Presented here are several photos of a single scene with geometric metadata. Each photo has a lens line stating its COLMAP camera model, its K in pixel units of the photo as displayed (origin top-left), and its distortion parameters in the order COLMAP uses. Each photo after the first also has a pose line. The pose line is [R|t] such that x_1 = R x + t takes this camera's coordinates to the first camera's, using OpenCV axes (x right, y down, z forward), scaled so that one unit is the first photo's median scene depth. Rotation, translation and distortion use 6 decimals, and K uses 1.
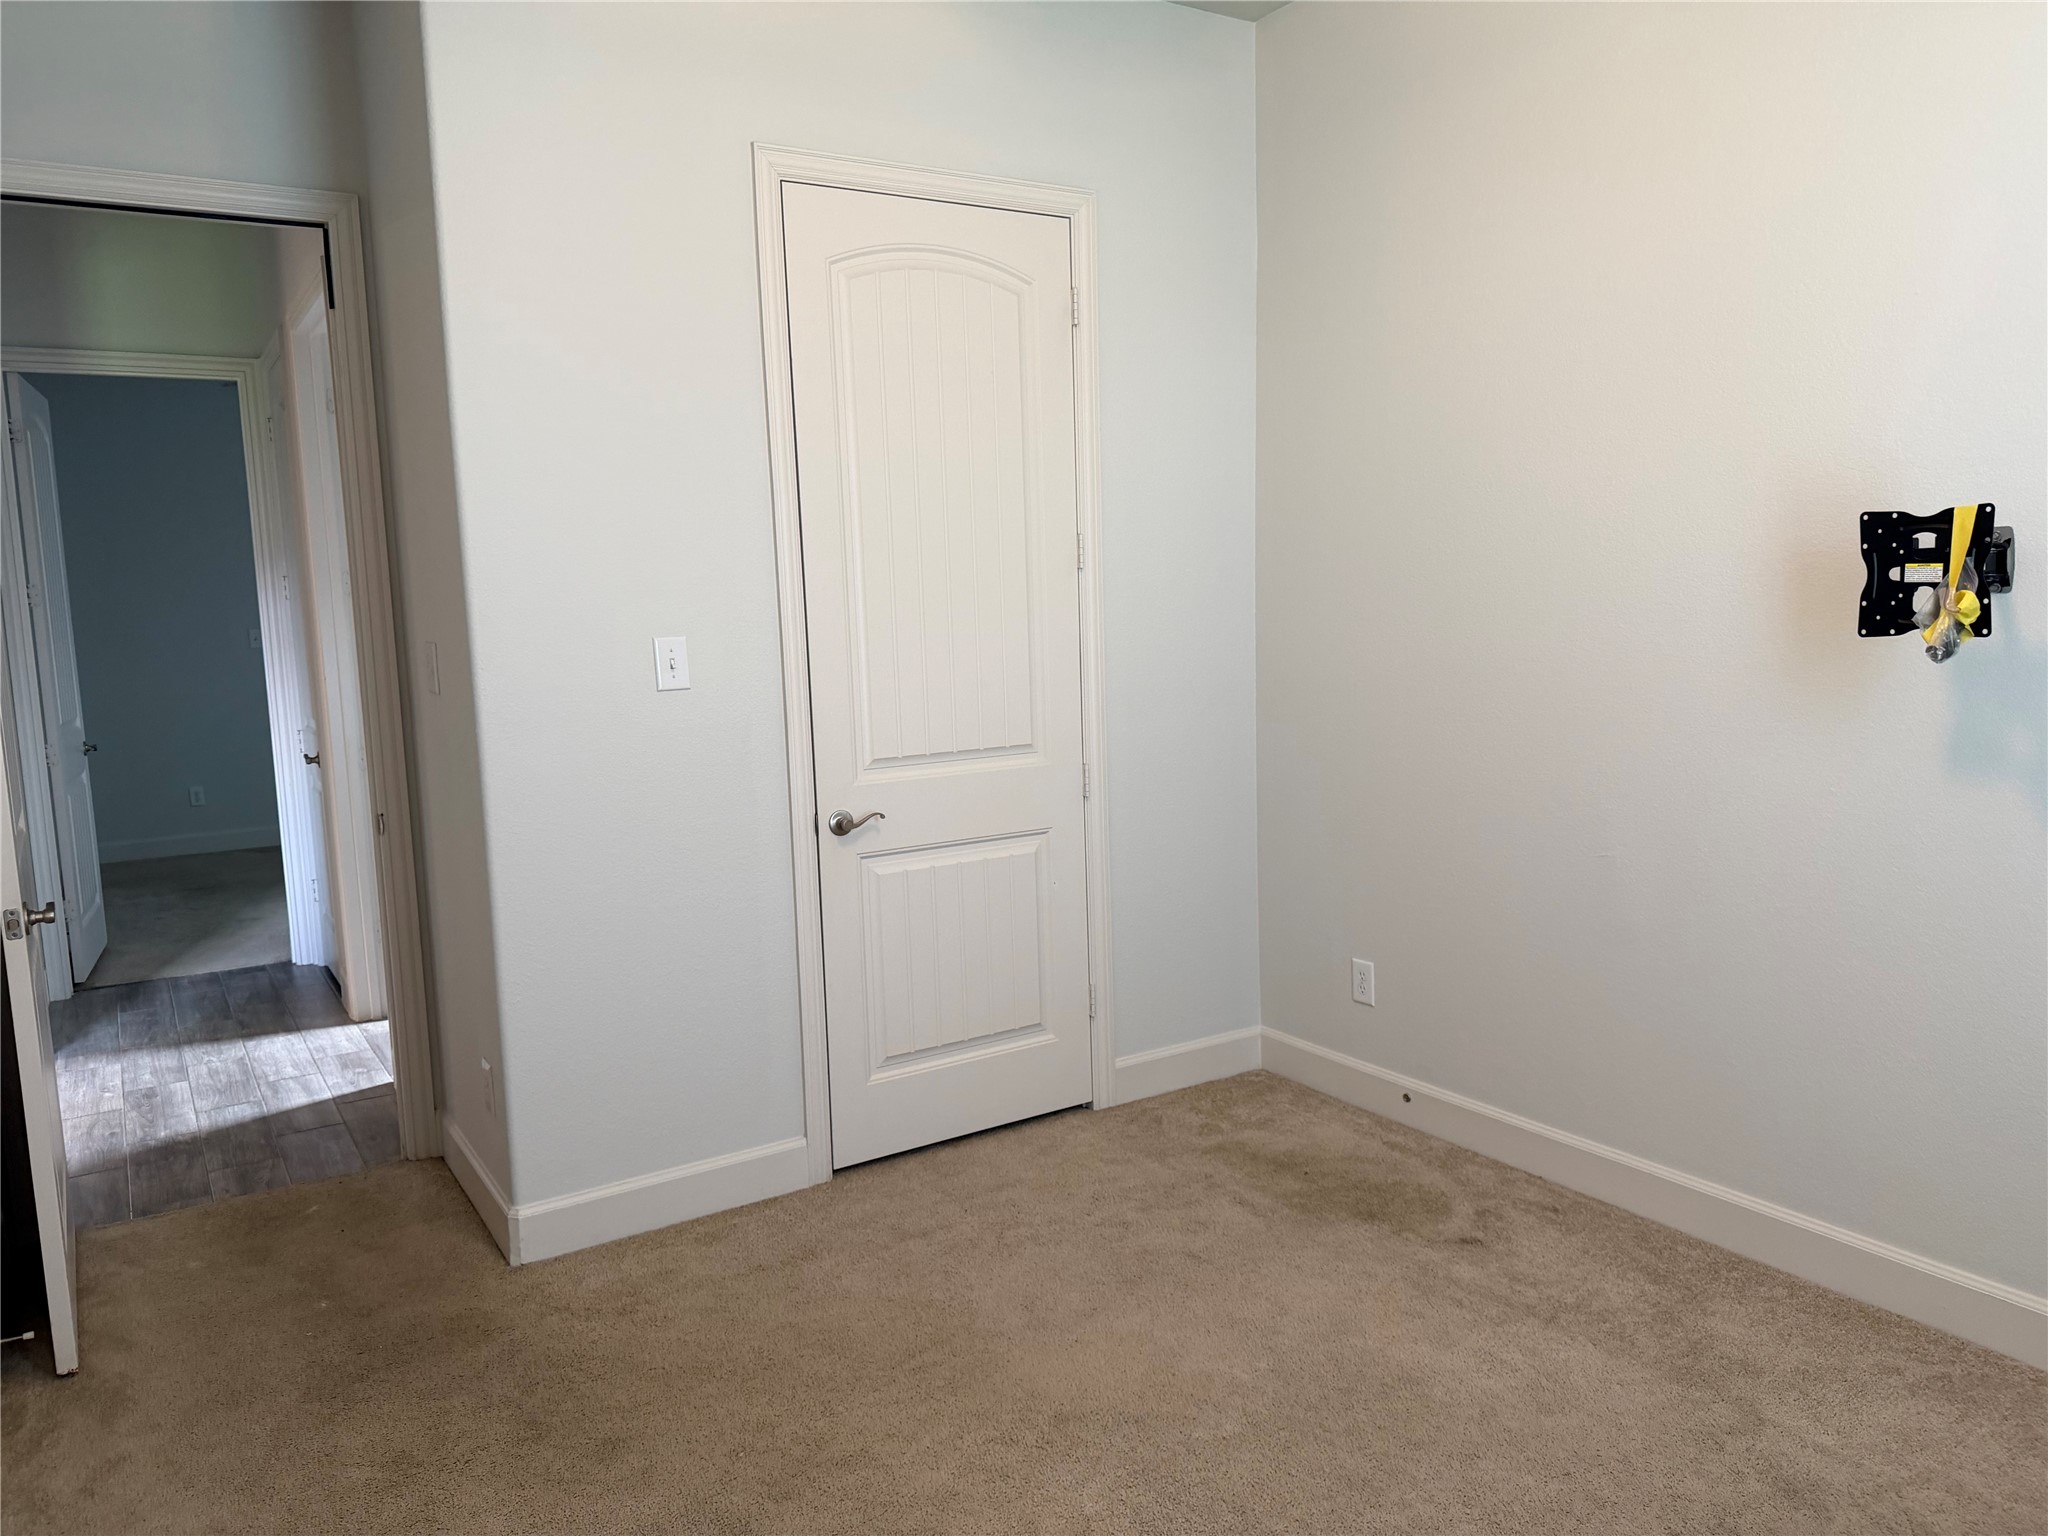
lens RADIAL K [[1460.0, 0, 1022.9], [0, 1460.0, 772.4], [0, 0, 1]] dist [-0.024120, 0.002743]
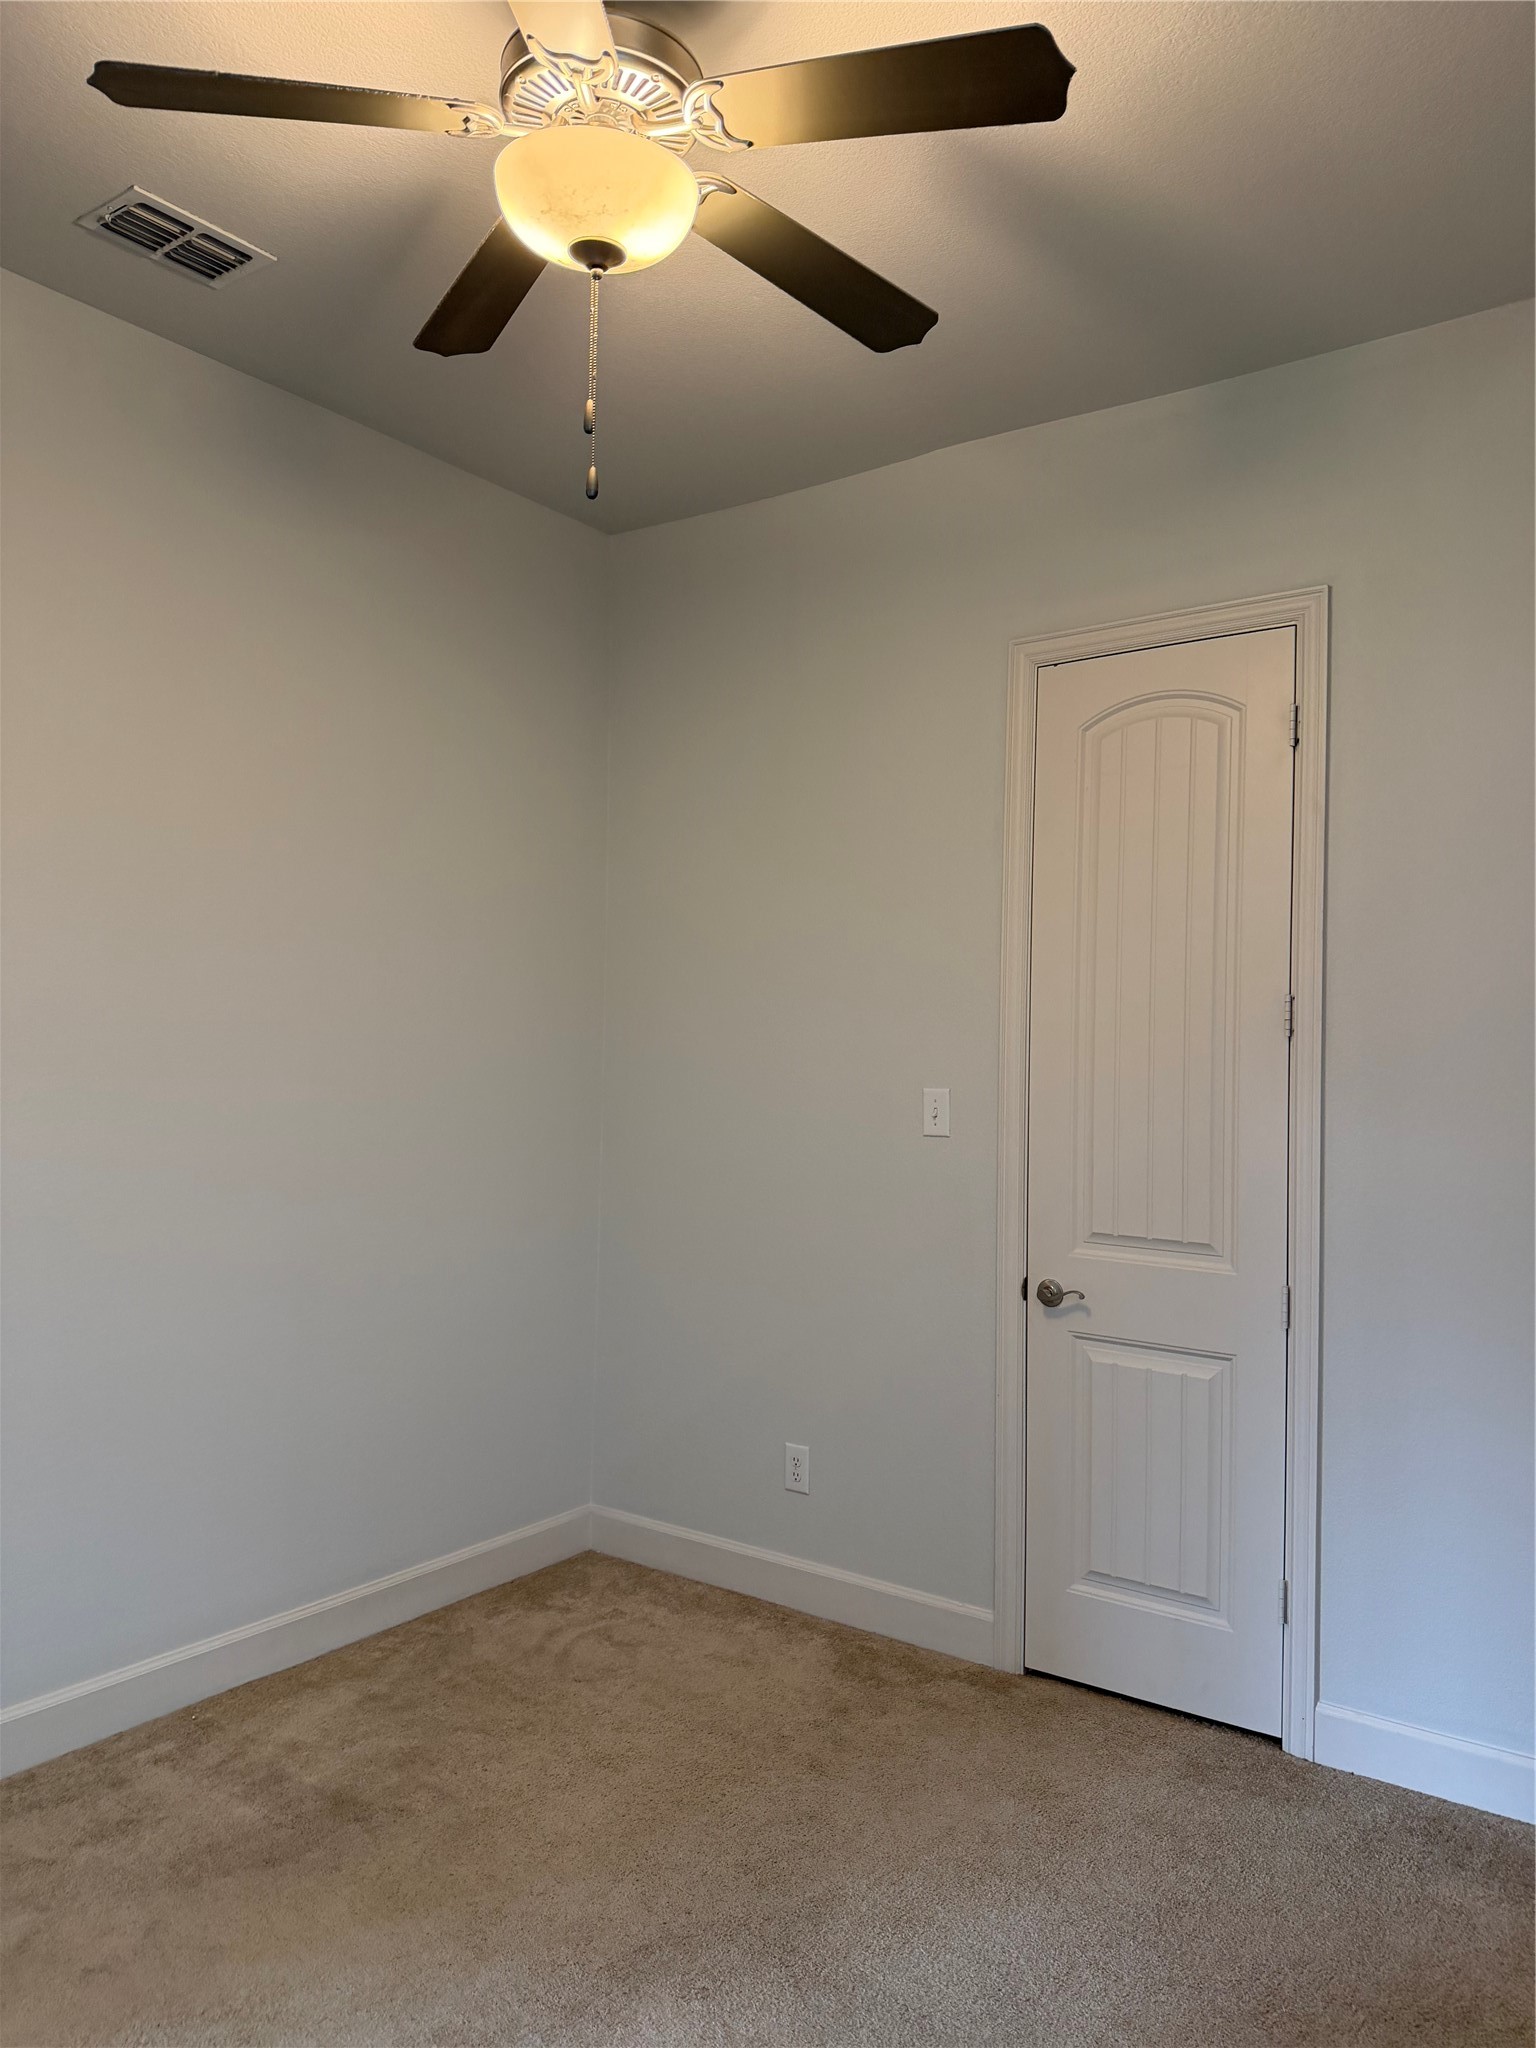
lens RADIAL K [[1460.0, 0, 768.0], [0, 1460.0, 1024.0], [0, 0, 1]] dist [-0.024120, 0.002743]
pose [[0.367188, 0.020902, -0.929912, 0.696699], [-0.154355, 0.987255, -0.038758, -0.075123], [0.917250, 0.157768, 0.365735, 0.455816]]
